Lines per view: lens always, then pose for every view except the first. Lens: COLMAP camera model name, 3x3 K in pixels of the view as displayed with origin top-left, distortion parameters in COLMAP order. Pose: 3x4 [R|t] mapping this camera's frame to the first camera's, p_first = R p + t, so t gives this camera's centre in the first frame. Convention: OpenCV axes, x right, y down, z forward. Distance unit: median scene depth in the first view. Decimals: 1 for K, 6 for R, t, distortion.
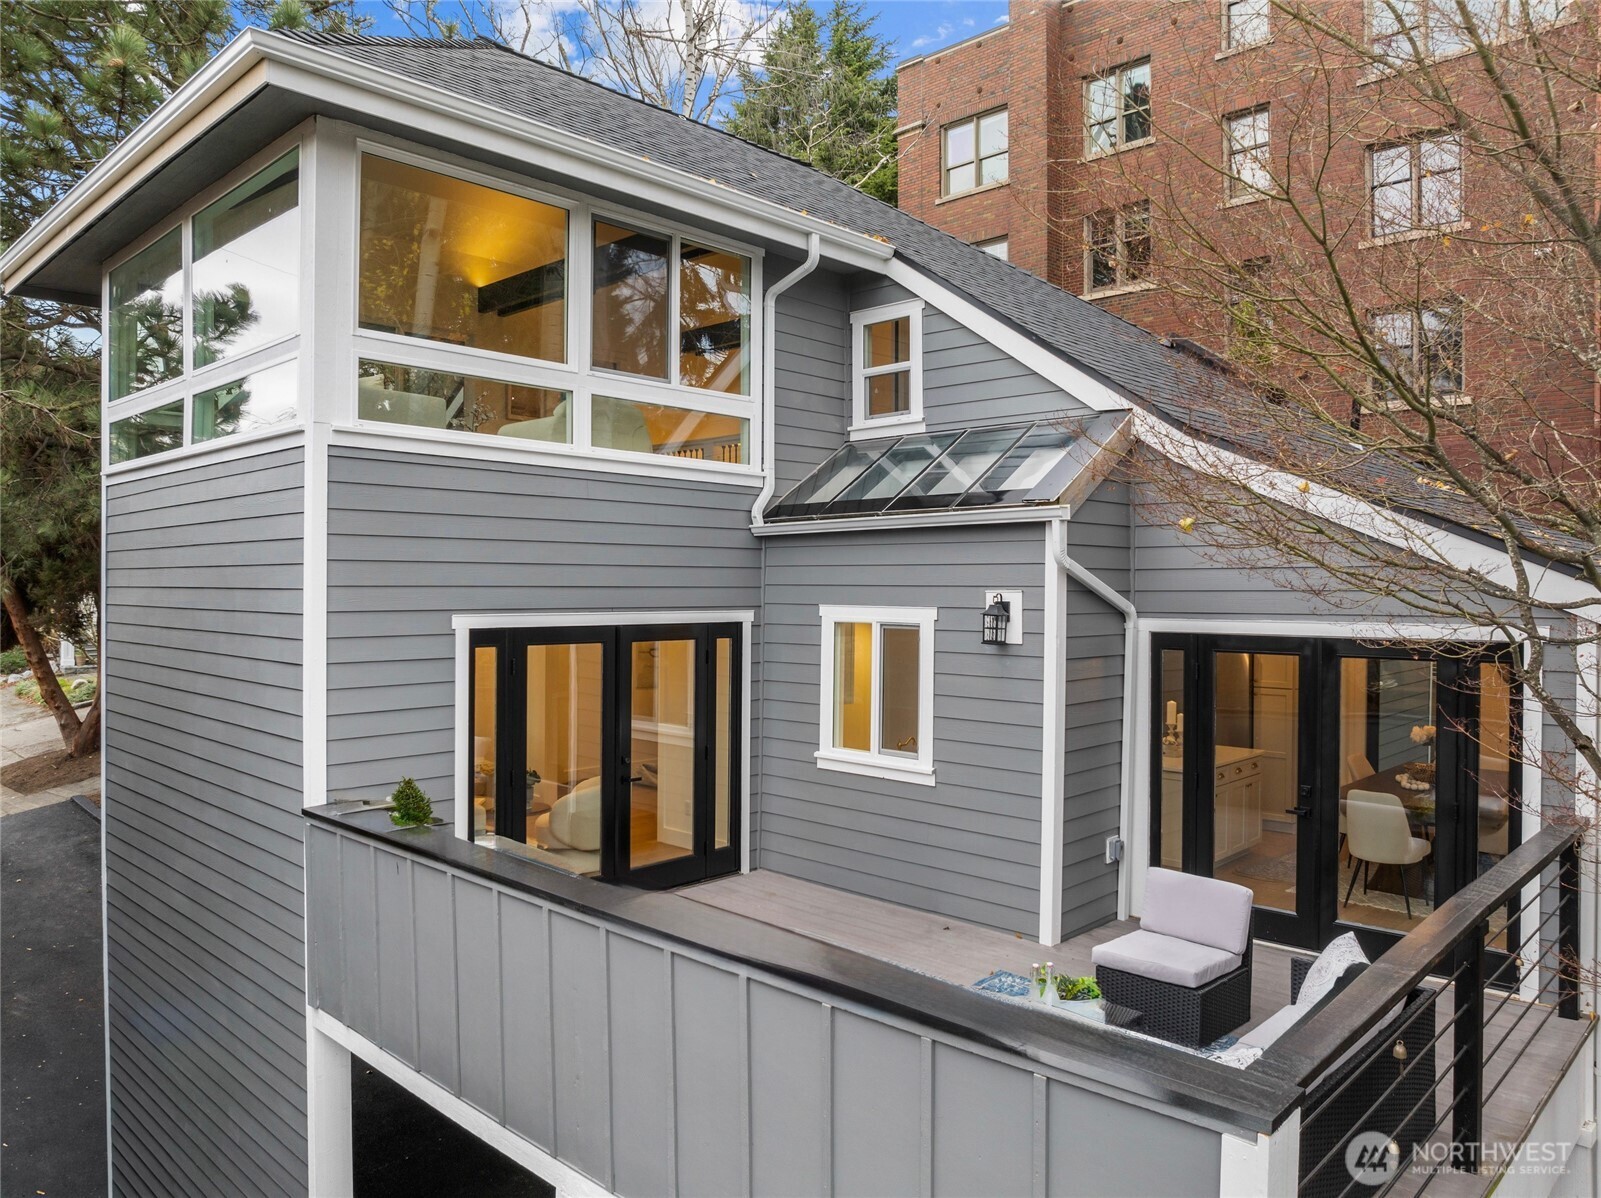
lens RADIAL K [[1118.9, 0, 800.3], [0, 1118.9, 598.1], [0, 0, 1]] dist [0.005506, -0.000288]
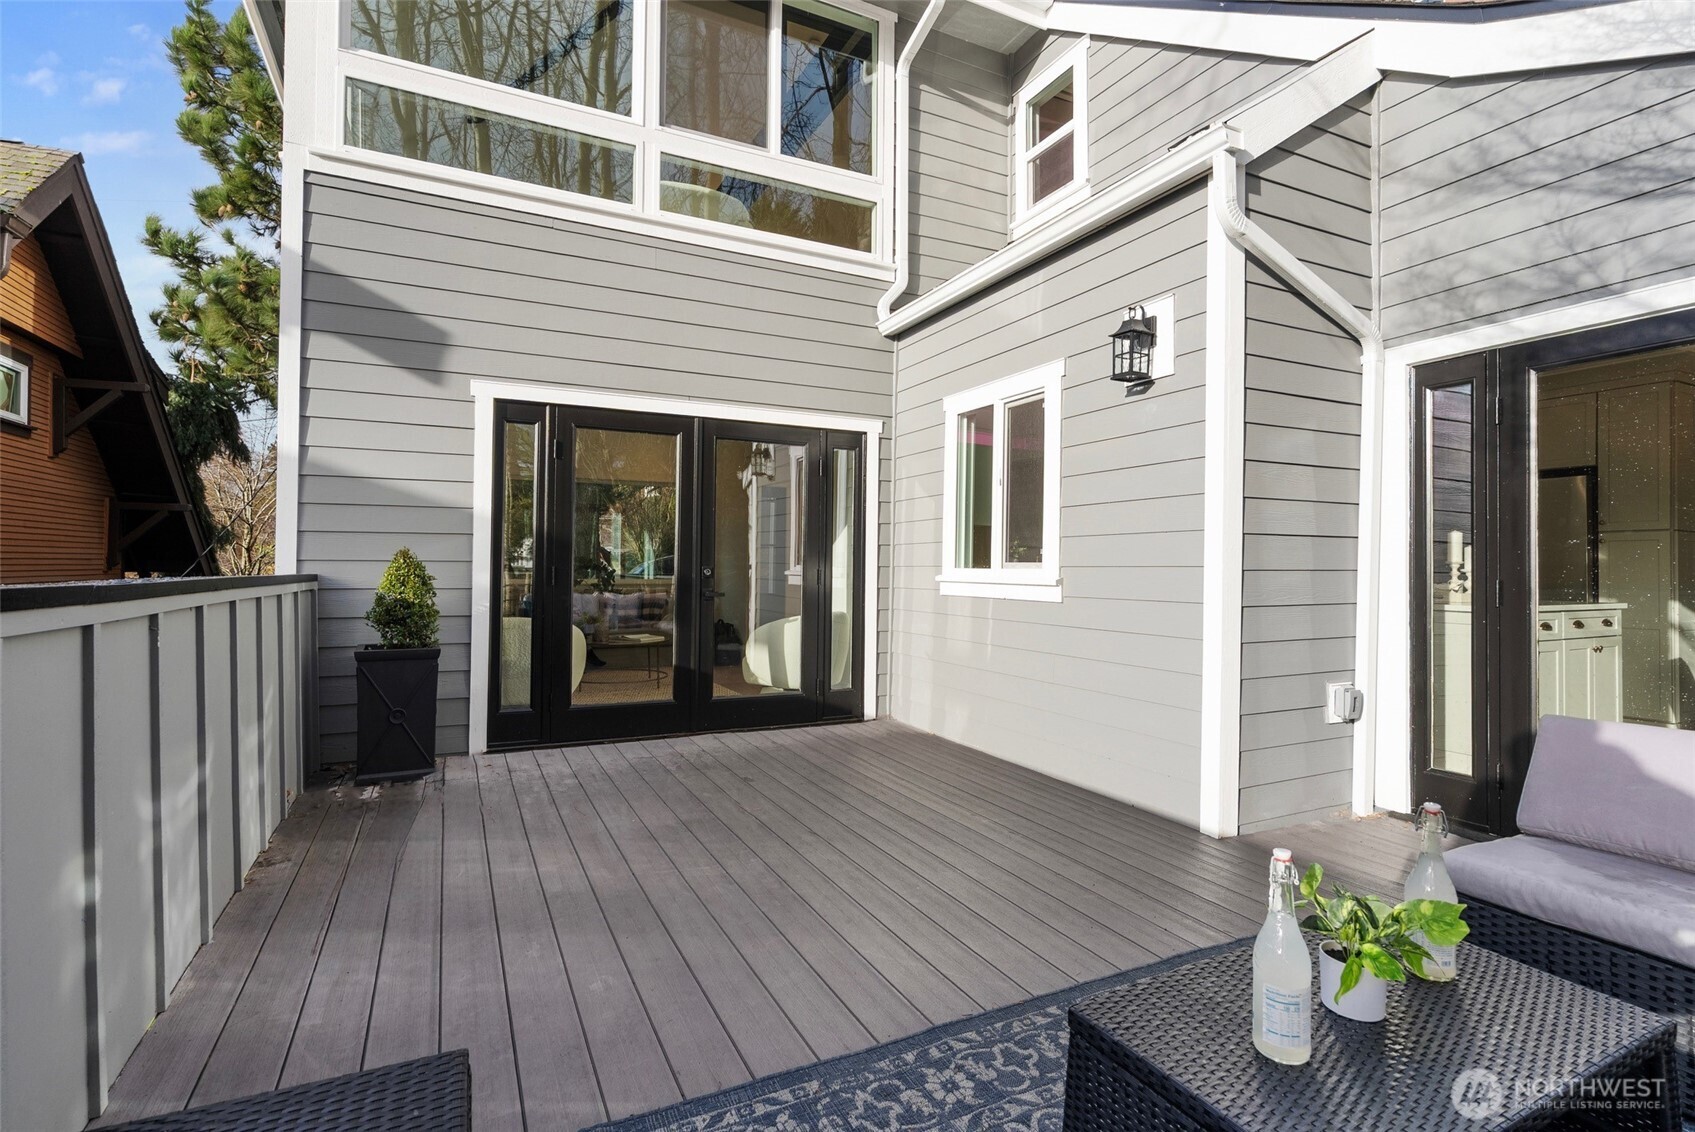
lens RADIAL K [[796.5, 0, 843.6], [0, 796.5, 564.8], [0, 0, 1]] dist [-0.004658, -0.000253]
pose [[0.938942, 0.000916, -0.344074, 0.163332], [-0.006261, 0.999876, -0.014422, 0.149878], [0.344018, 0.015696, 0.938832, 0.453511]]
